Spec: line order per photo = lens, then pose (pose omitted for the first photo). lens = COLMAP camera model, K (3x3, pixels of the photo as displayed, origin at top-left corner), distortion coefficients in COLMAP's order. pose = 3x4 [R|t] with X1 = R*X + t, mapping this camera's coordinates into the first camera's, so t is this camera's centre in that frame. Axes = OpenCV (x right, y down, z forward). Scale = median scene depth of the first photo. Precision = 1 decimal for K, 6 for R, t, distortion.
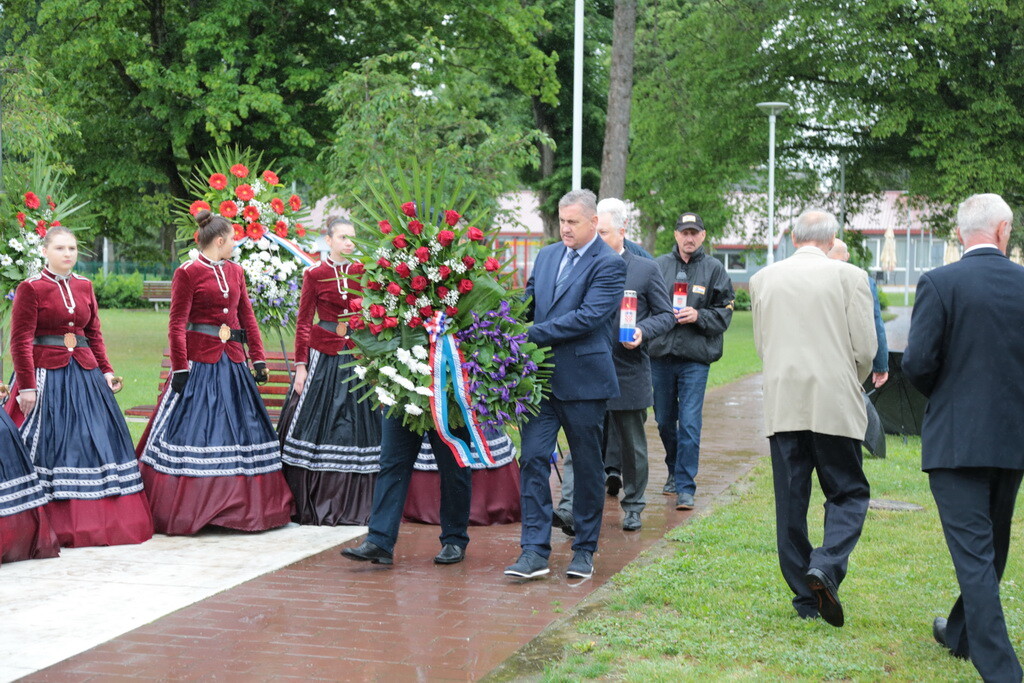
lens RADIAL K [[1705.1, 0, 512.0], [0, 1705.1, 341.5], [0, 0, 1]] dist [0.290114, 0.032962]
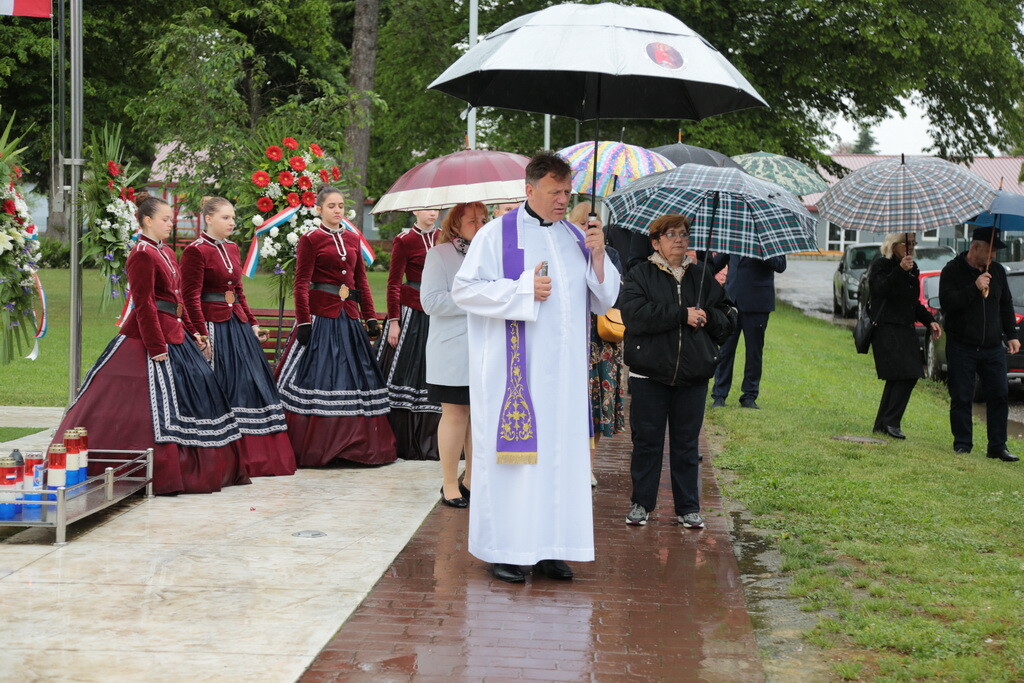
lens RADIAL K [[1867.8, 0, 512.0], [0, 1867.8, 341.5], [0, 0, 1]] dist [0.301499, -0.041632]
pose [[0.978165, -0.001282, 0.207828, -0.316131], [-0.003023, 0.999787, 0.020396, 0.002382], [-0.207810, -0.020579, 0.977953, -0.237961]]
